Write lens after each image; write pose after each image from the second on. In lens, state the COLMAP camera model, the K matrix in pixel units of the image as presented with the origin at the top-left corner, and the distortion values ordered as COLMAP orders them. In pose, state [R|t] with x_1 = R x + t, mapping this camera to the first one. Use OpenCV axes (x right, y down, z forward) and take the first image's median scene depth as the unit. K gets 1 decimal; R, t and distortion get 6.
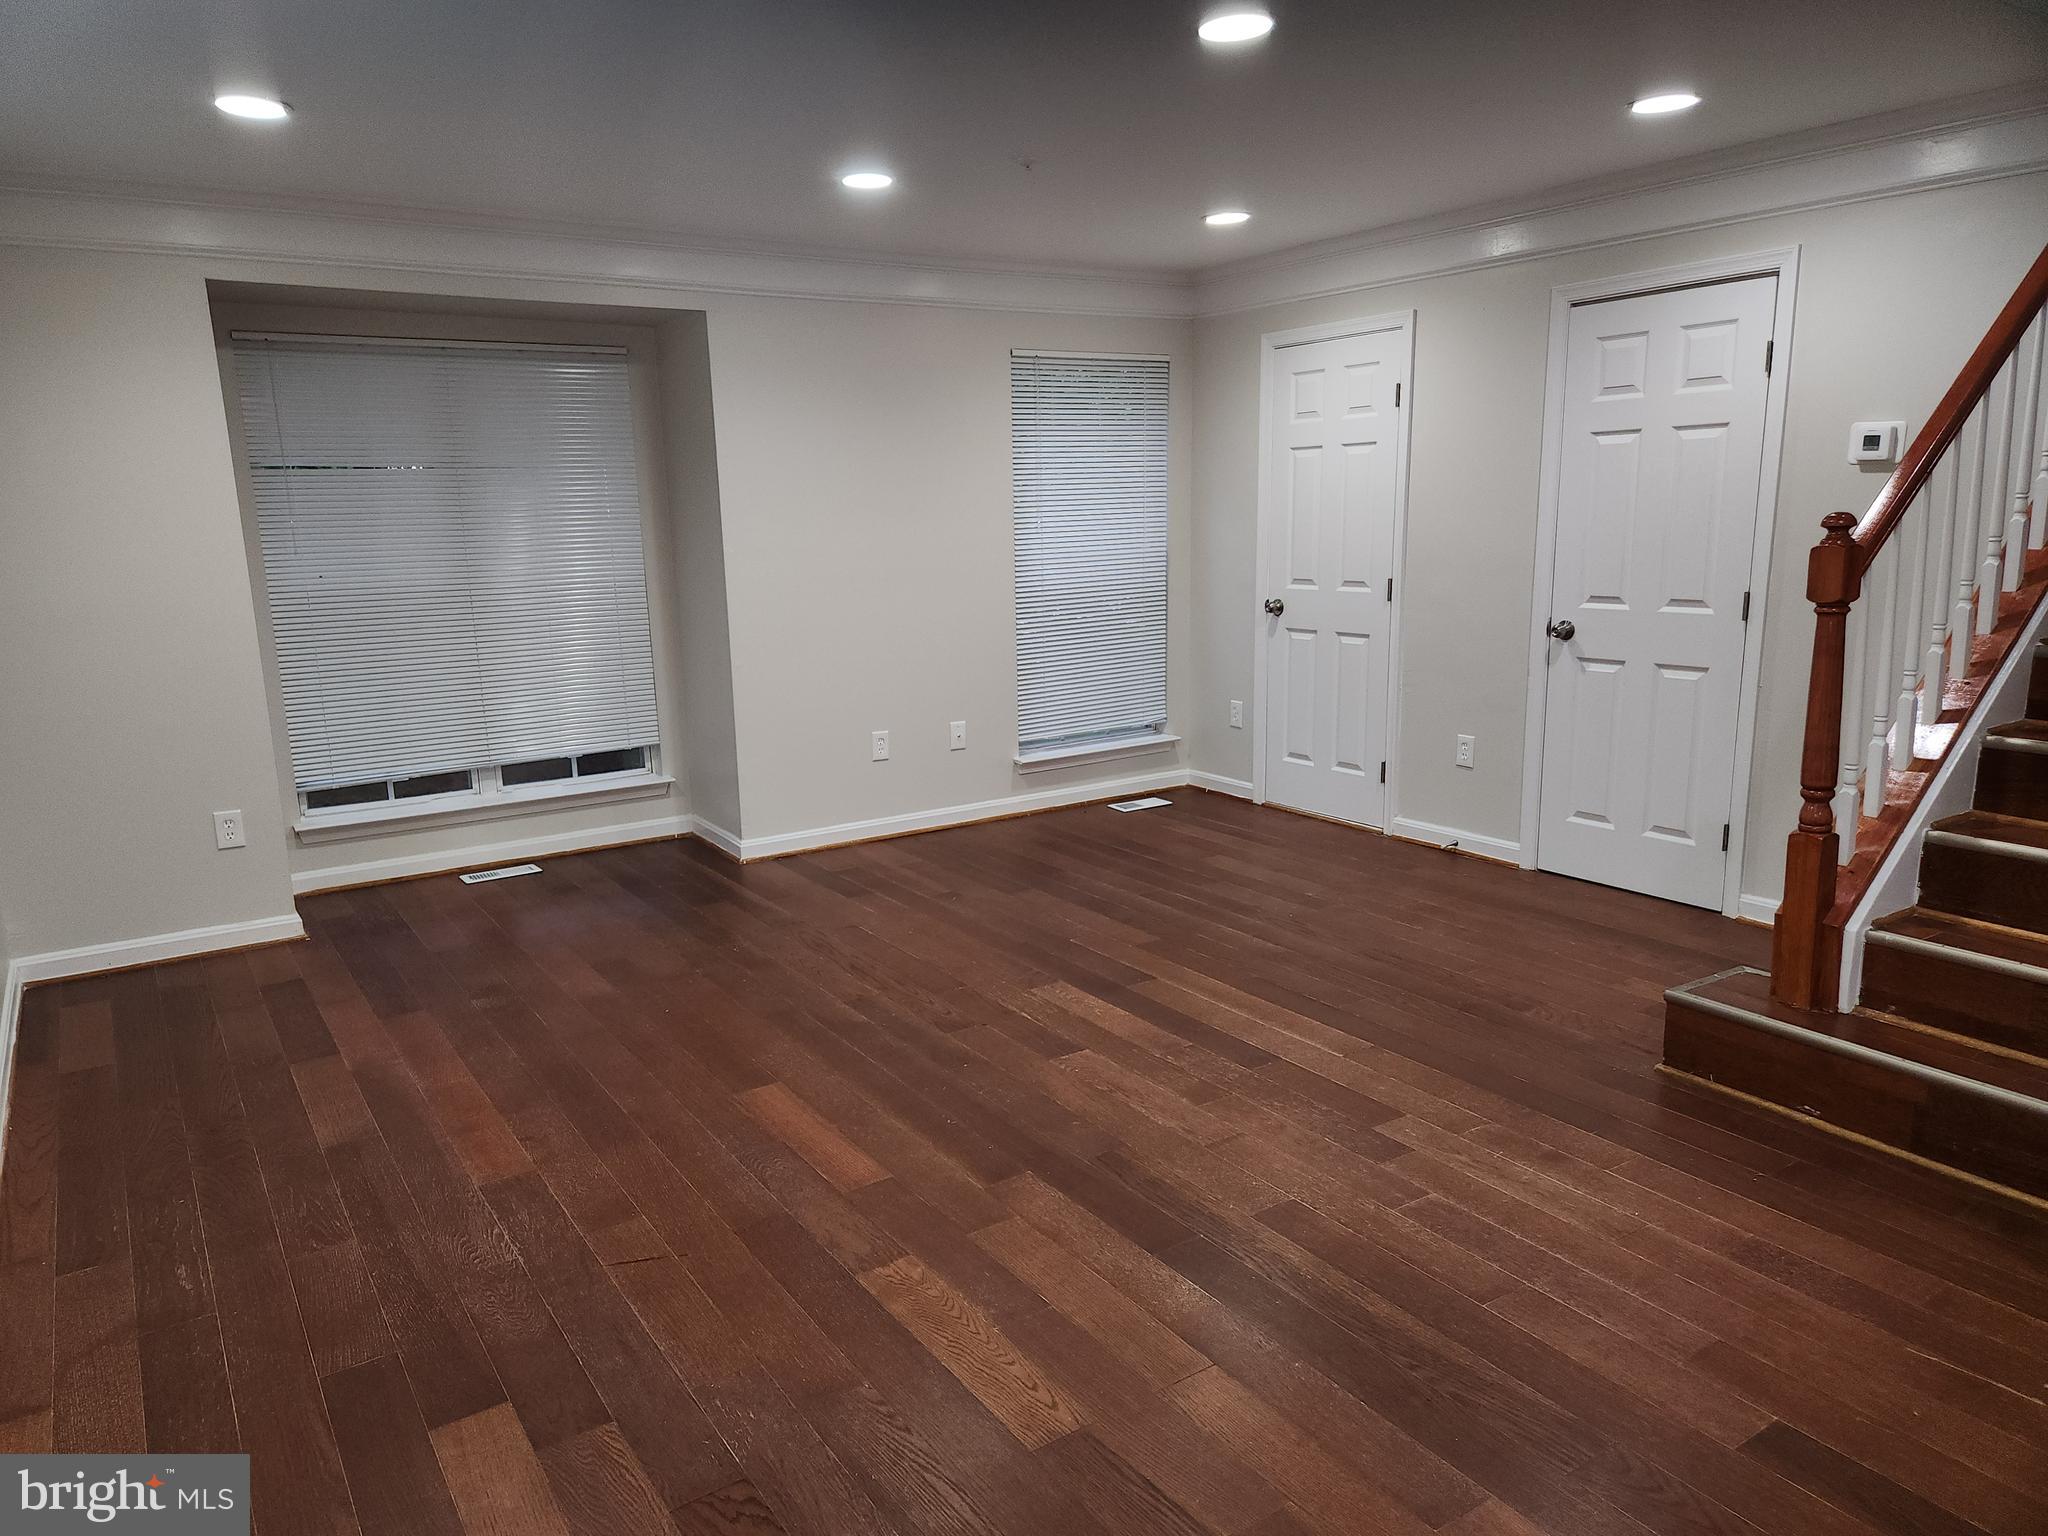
lens RADIAL K [[1375.6, 0, 1006.8], [0, 1375.6, 801.6], [0, 0, 1]] dist [0.095138, -0.061130]
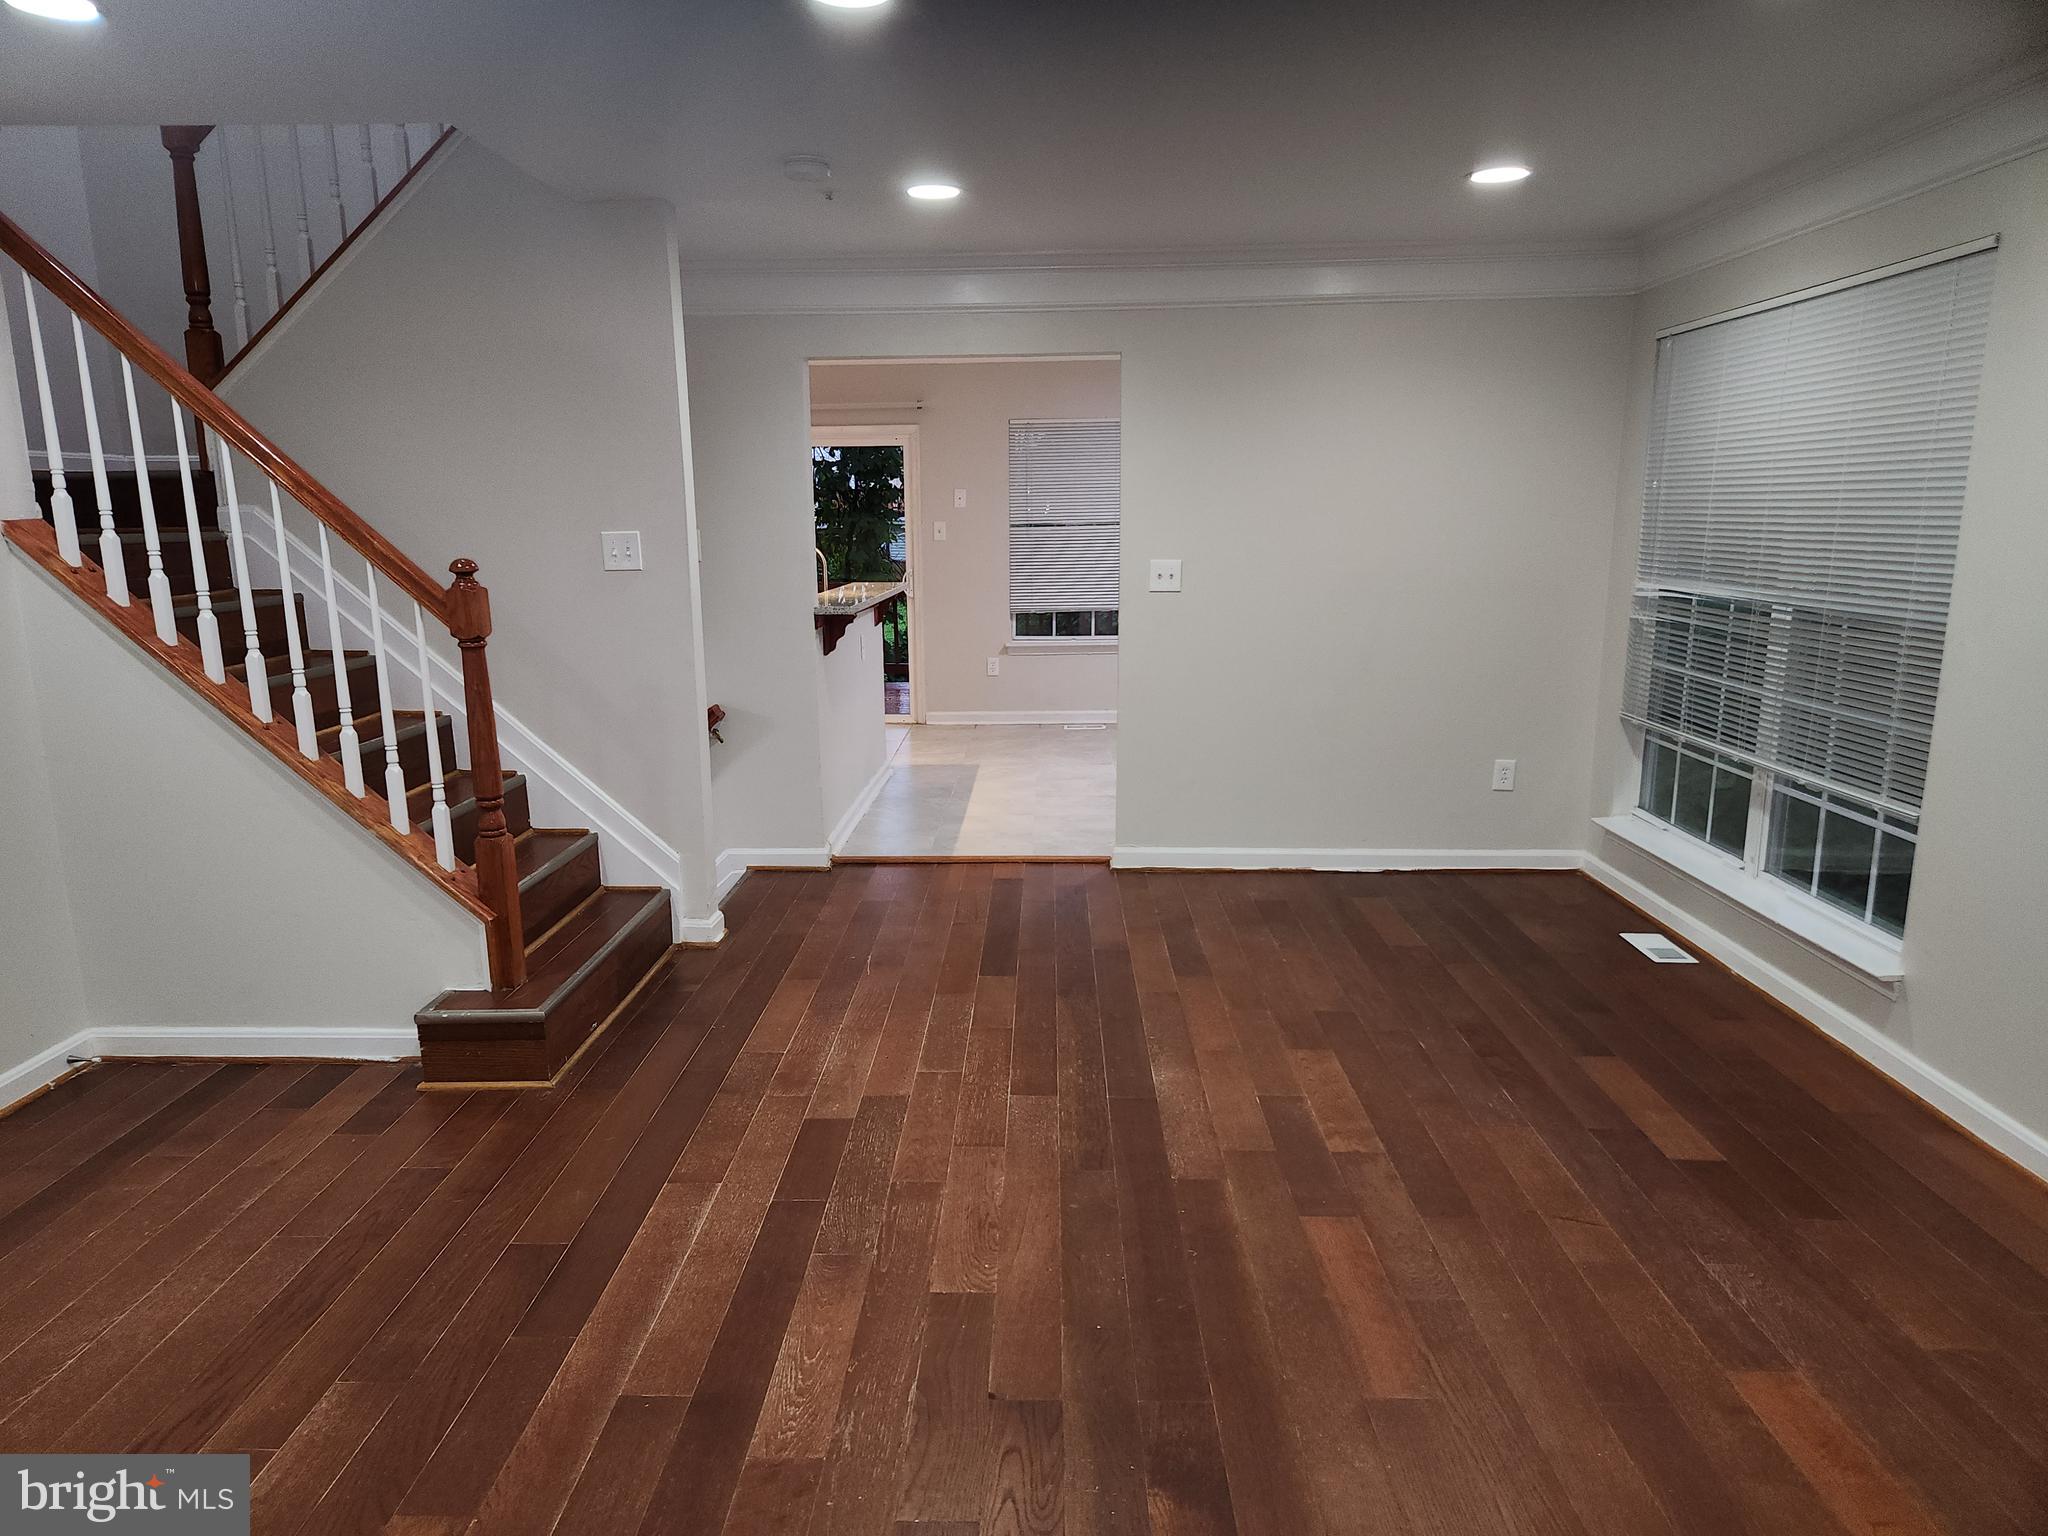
lens RADIAL K [[1375.6, 0, 1006.8], [0, 1375.6, 801.6], [0, 0, 1]] dist [0.095138, -0.061130]
pose [[-0.819131, -0.088207, 0.566783, -0.417403], [0.151978, 0.919418, 0.362730, -0.359018], [-0.553106, 0.383262, -0.739719, 1.637708]]
